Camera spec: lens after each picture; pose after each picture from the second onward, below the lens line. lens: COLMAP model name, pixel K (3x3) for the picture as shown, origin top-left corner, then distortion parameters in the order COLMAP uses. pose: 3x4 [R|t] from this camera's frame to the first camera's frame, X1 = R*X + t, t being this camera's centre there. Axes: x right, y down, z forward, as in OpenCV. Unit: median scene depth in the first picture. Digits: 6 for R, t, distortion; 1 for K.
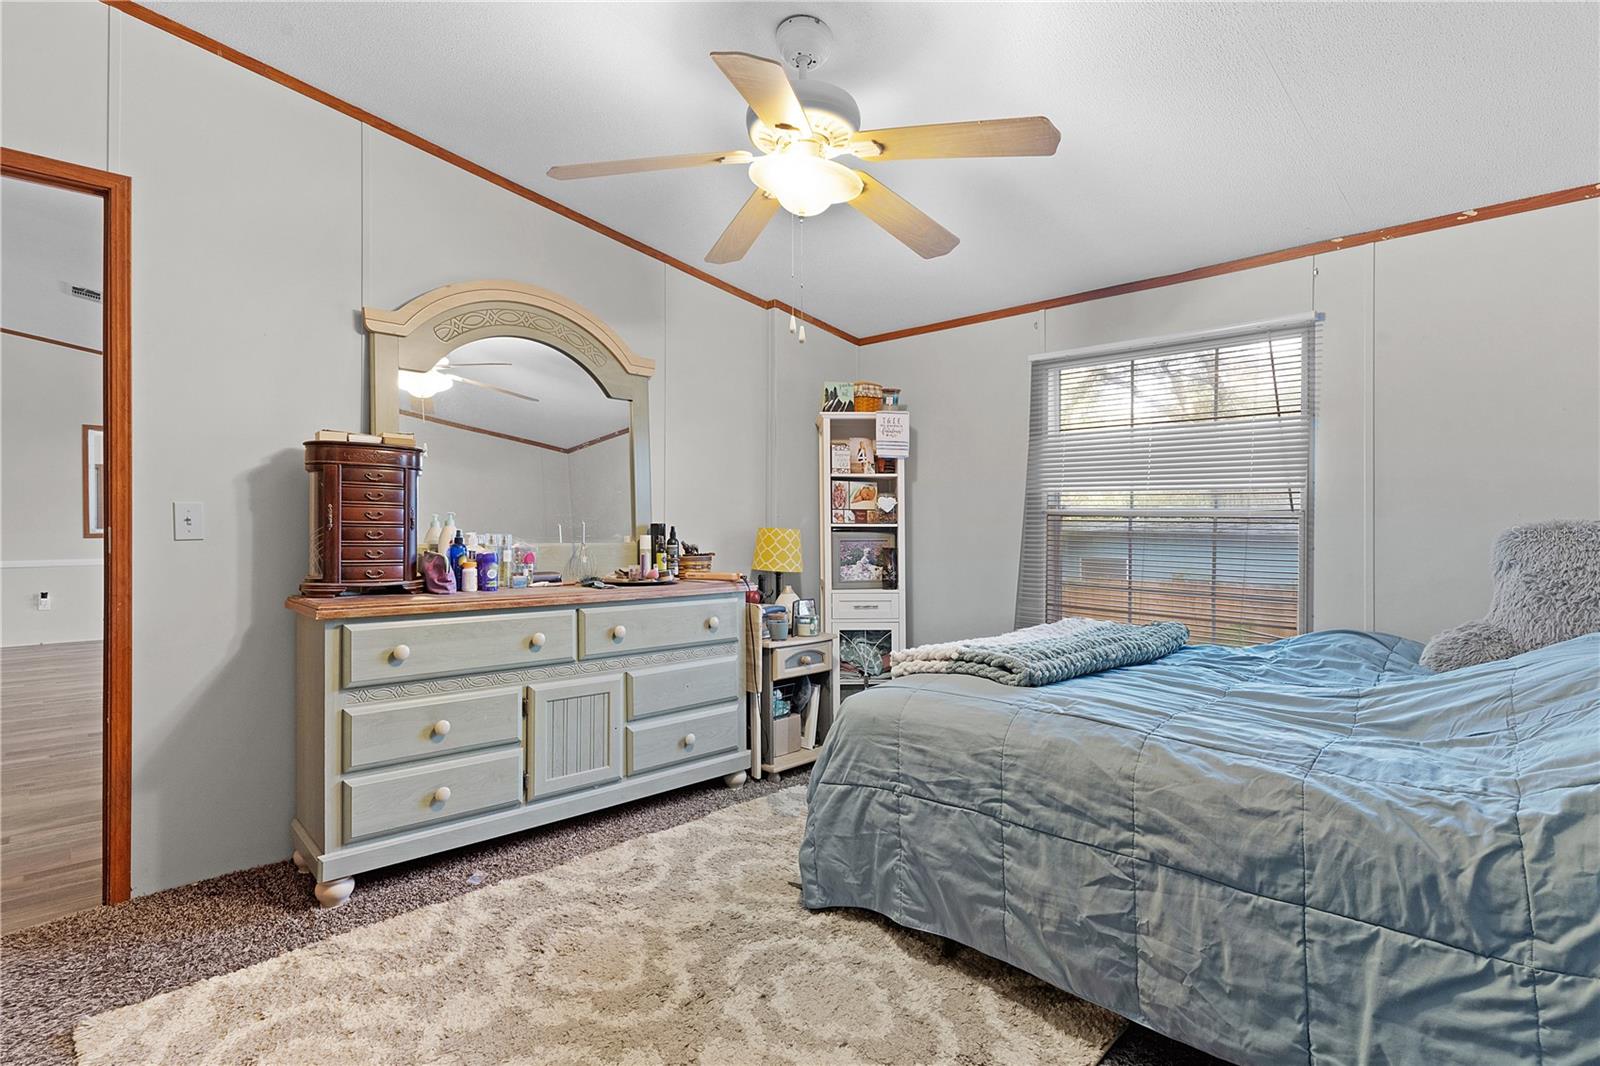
lens RADIAL K [[773.5, 0, 798.6], [0, 773.5, 516.9], [0, 0, 1]] dist [0.000932, 0.000427]
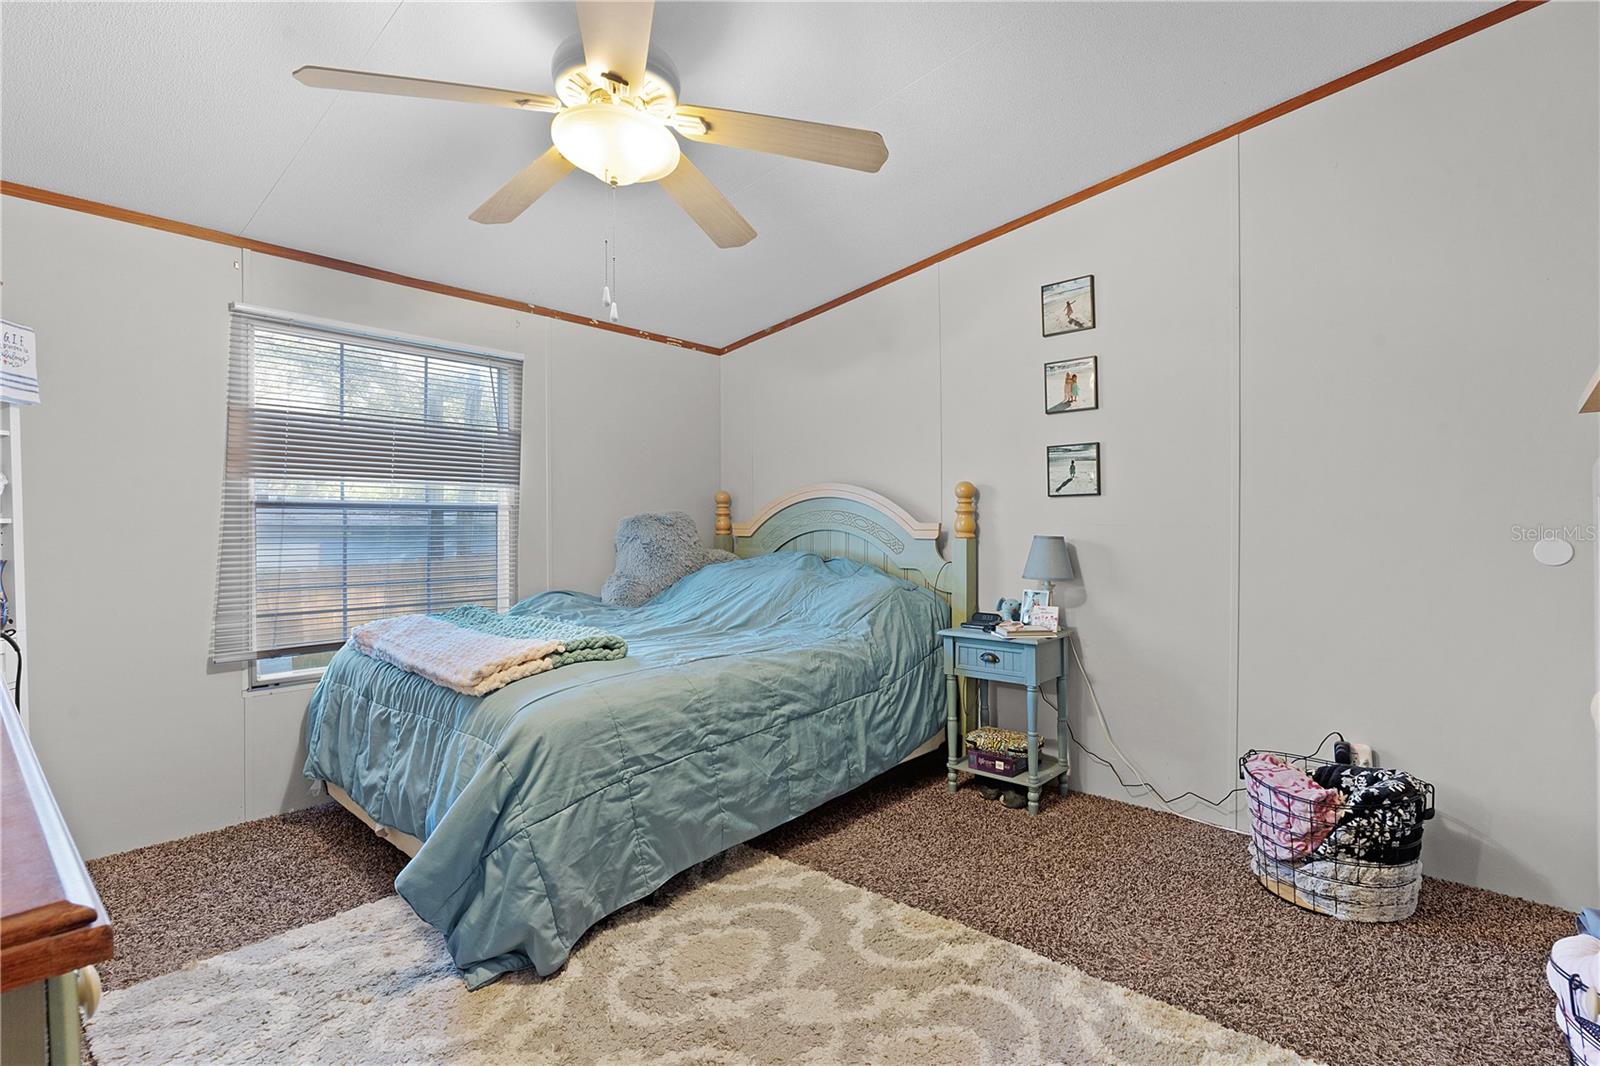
lens RADIAL K [[773.5, 0, 798.6], [0, 773.5, 516.9], [0, 0, 1]] dist [0.000932, 0.000427]
pose [[-0.092587, -0.004599, 0.995694, -1.005586], [-0.010063, 0.999943, 0.003683, 0.000843], [-0.995654, -0.009679, -0.092628, 0.953451]]
